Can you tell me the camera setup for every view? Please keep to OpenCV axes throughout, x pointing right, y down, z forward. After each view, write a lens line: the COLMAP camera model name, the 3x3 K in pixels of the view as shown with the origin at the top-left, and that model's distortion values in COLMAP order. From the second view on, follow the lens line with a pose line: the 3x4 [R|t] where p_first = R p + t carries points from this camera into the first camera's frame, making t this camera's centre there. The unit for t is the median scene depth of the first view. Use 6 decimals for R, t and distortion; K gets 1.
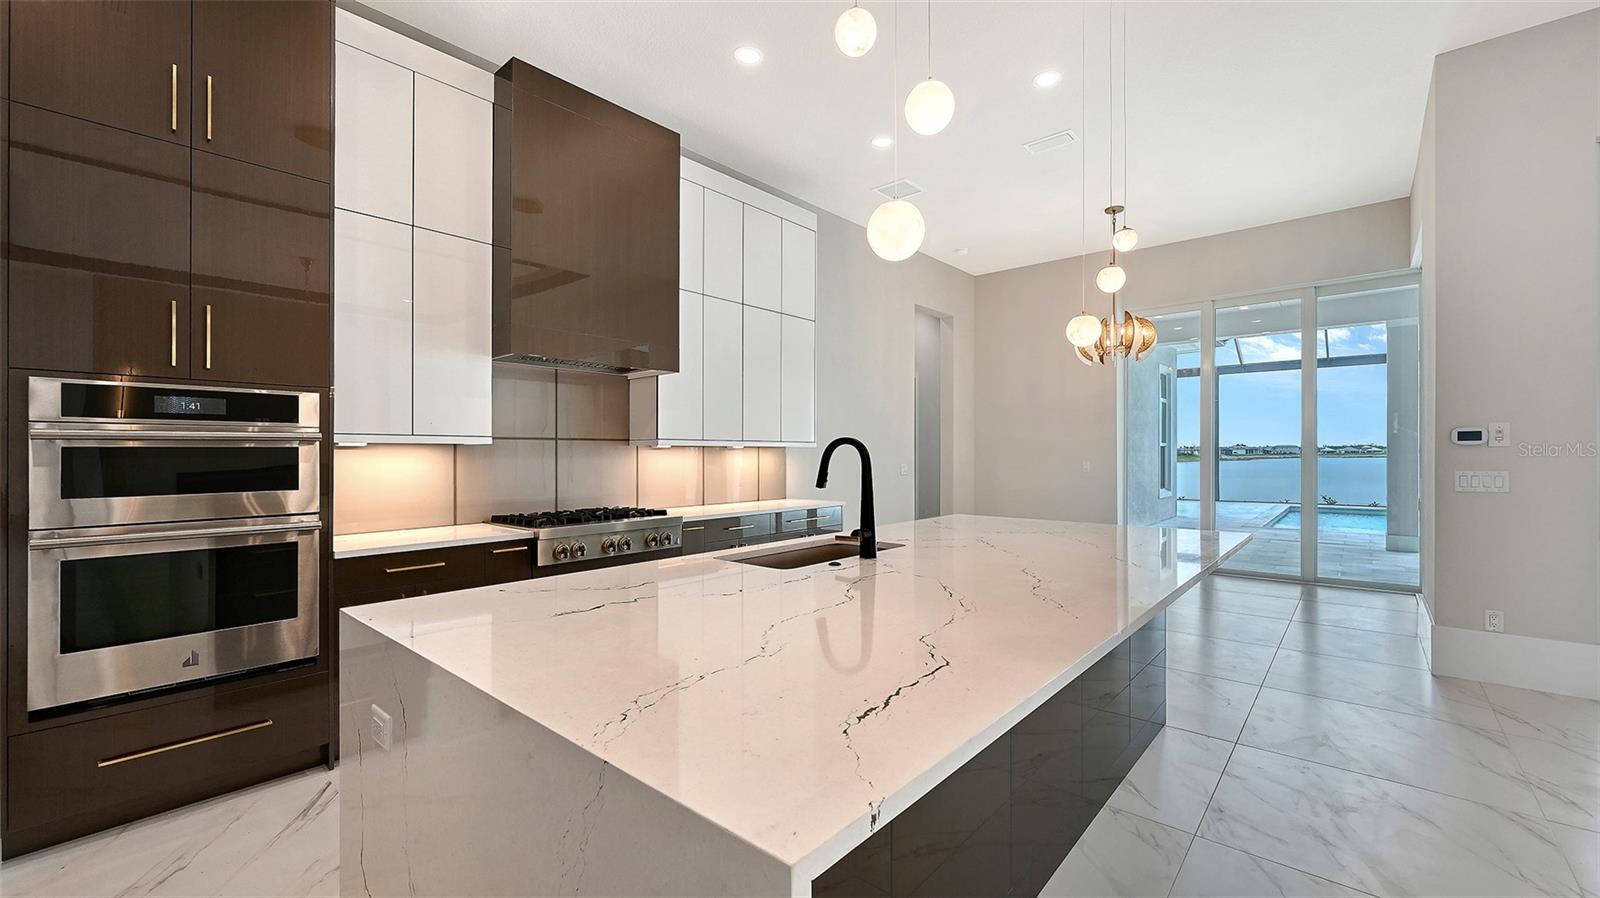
lens RADIAL K [[638.1, 0, 806.1], [0, 638.1, 459.1], [0, 0, 1]] dist [-0.002308, 0.000524]
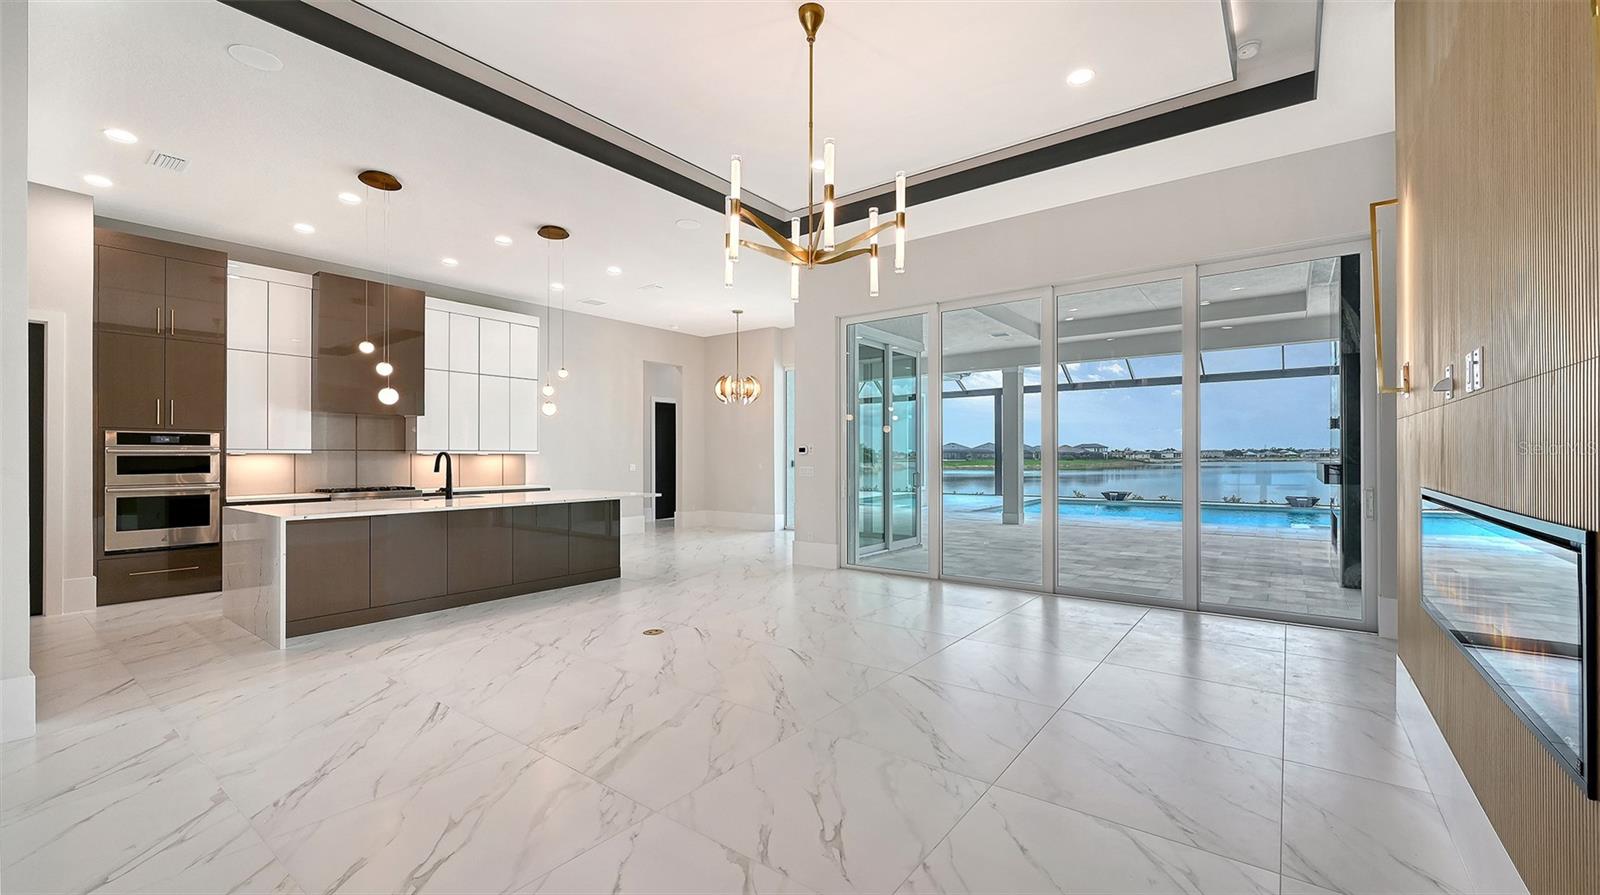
lens RADIAL K [[638.1, 0, 810.2], [0, 638.1, 457.6], [0, 0, 1]] dist [-0.002308, 0.000524]
pose [[0.997064, 0.000525, 0.076575, 0.901234], [0.000073, 0.999970, -0.007806, 0.005421], [-0.076576, 0.007788, 0.997033, -1.109256]]
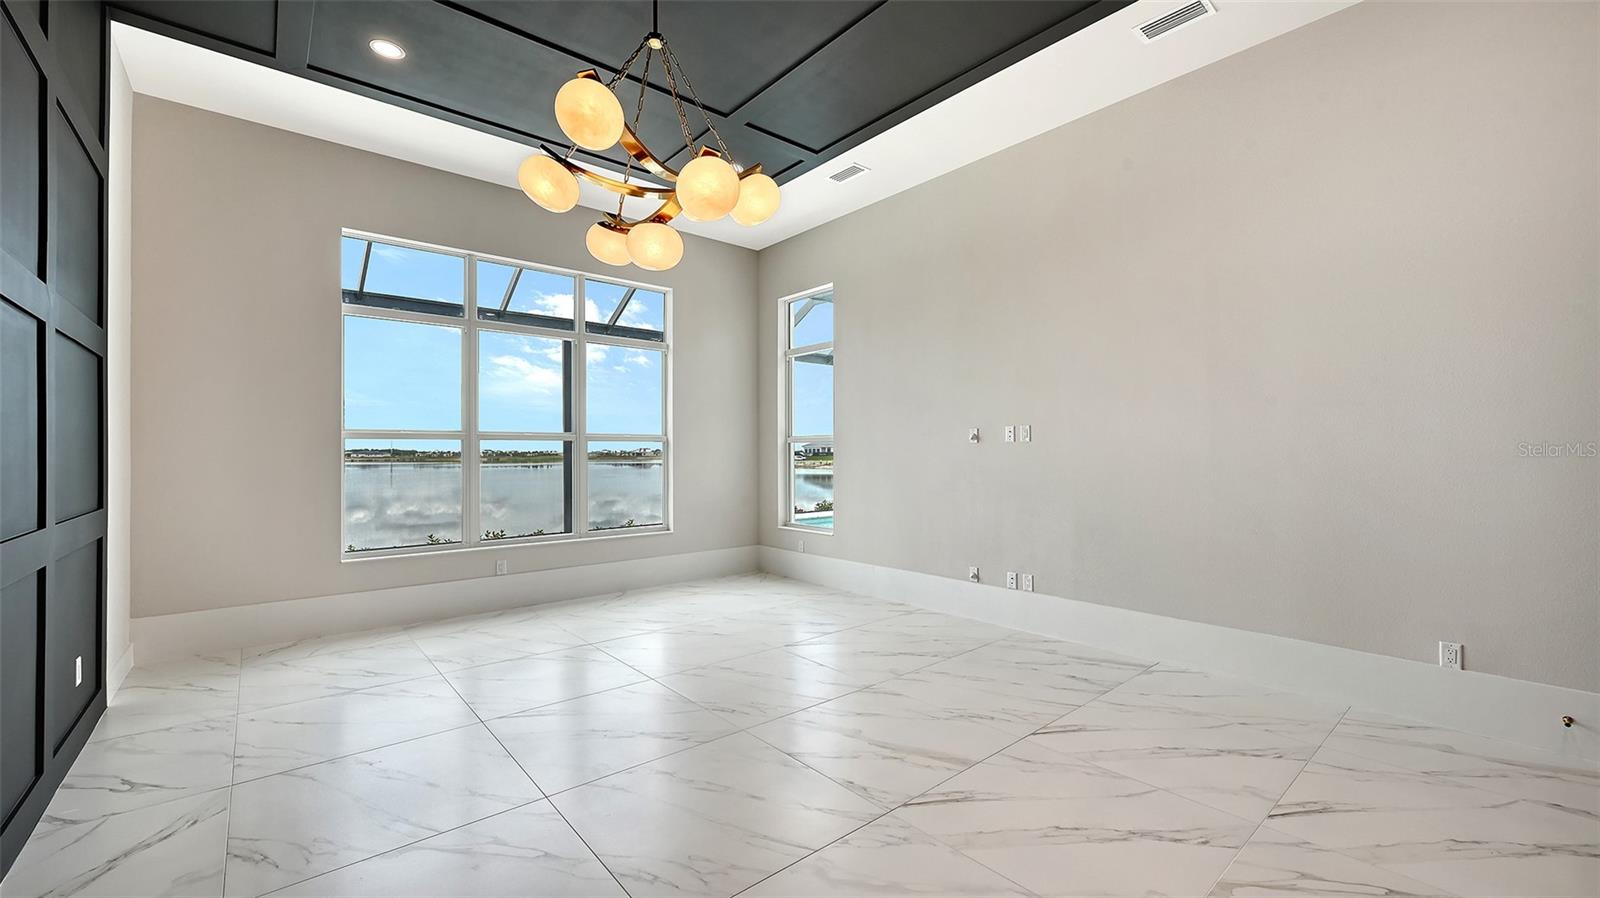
lens RADIAL K [[638.1, 0, 808.2], [0, 638.1, 456.2], [0, 0, 1]] dist [-0.002308, 0.000524]
pose [[0.139131, 0.005068, 0.990261, -0.428526], [0.004027, 0.999976, -0.005684, 0.004939], [-0.990266, 0.004779, 0.139107, 0.041073]]
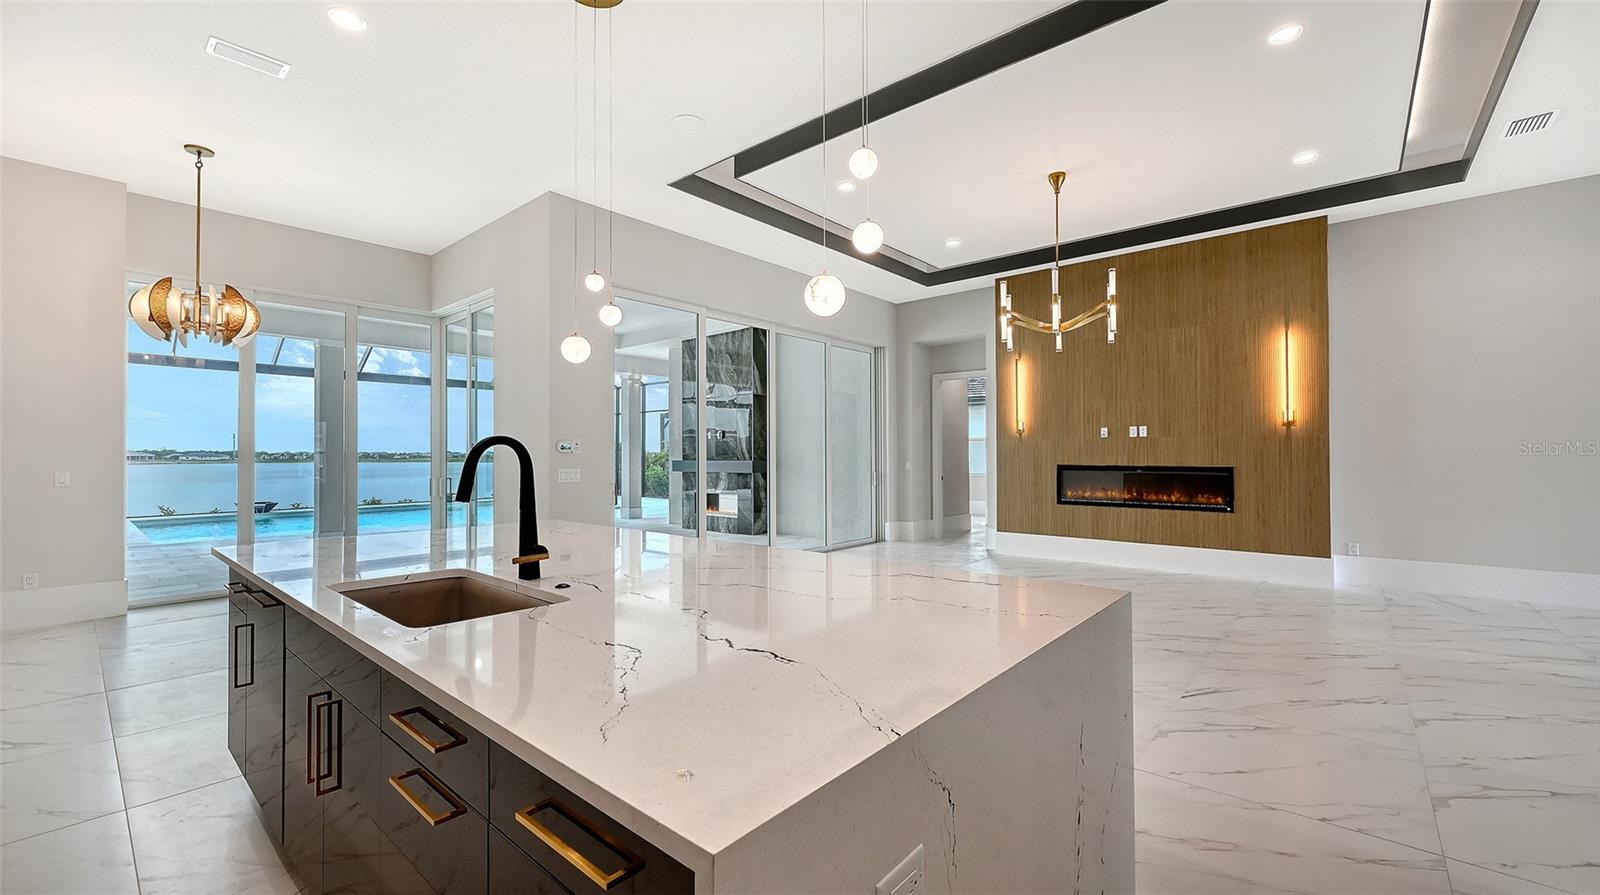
lens RADIAL K [[638.1, 0, 803.3], [0, 638.1, 452.8], [0, 0, 1]] dist [-0.002308, 0.000524]
pose [[-0.010031, 0.007837, 0.999919, -0.508446], [0.012838, 0.999888, -0.007708, -0.001633], [-0.999867, 0.012759, -0.010131, 0.433866]]
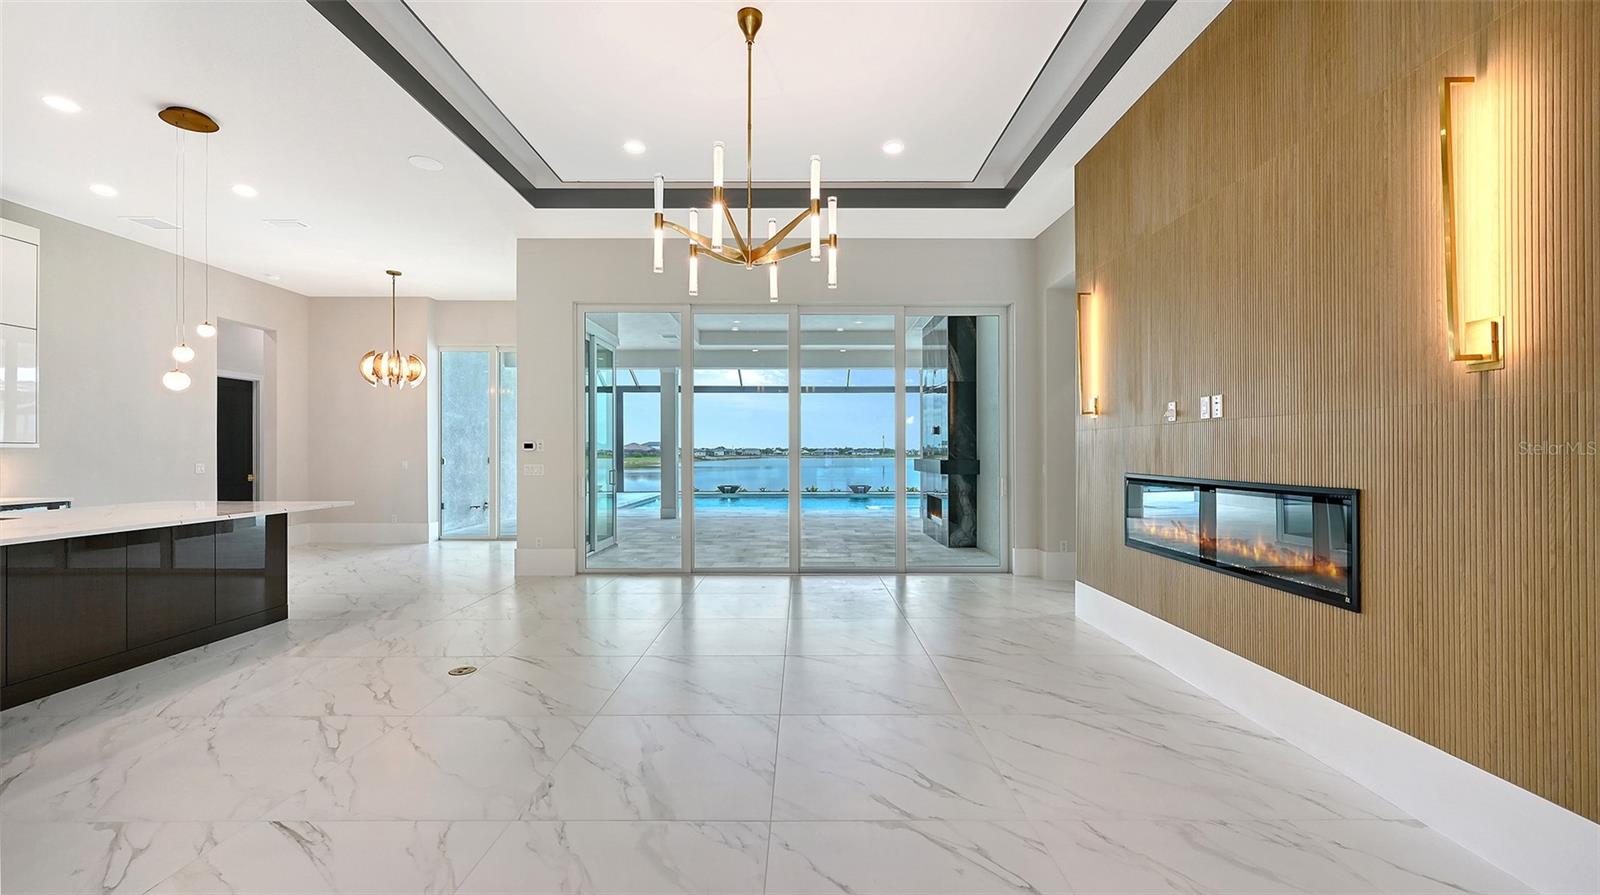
lens RADIAL K [[638.1, 0, 802.5], [0, 638.1, 453.9], [0, 0, 1]] dist [-0.002308, 0.000524]
pose [[0.751316, 0.003166, 0.659935, 0.404570], [0.002921, 0.999963, -0.008122, 0.004961], [-0.659936, 0.008030, 0.751278, -0.941931]]
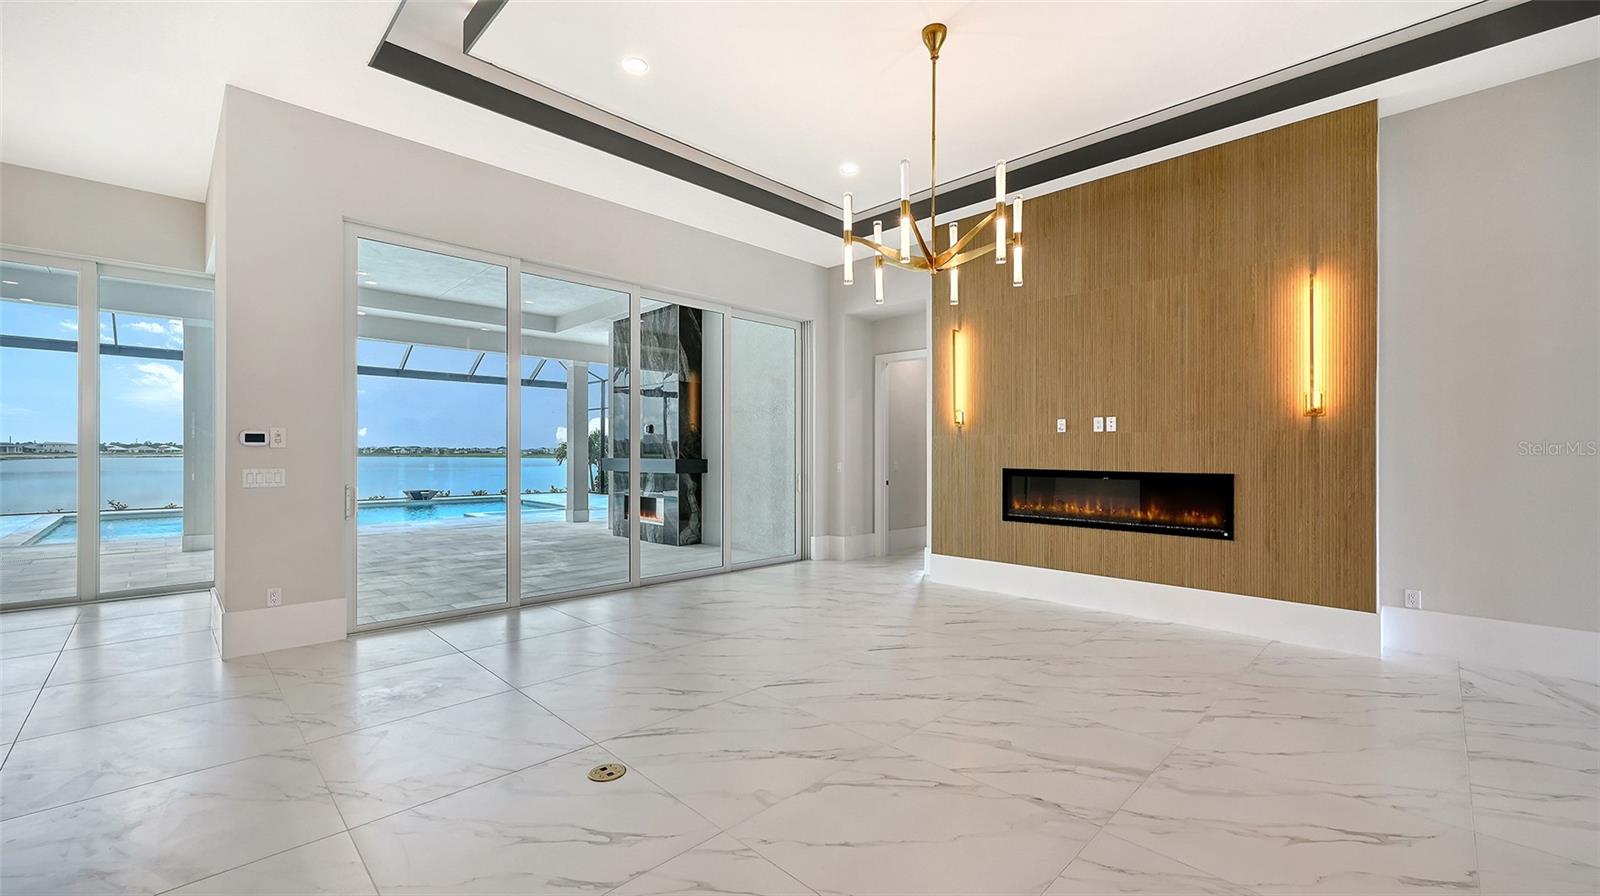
lens RADIAL K [[638.1, 0, 804.1], [0, 638.1, 454.5], [0, 0, 1]] dist [-0.002308, 0.000524]
pose [[0.062024, 0.002512, 0.998072, -0.022256], [0.004215, 0.999987, -0.002779, 0.000046], [-0.998066, 0.004379, 0.062013, -0.038436]]
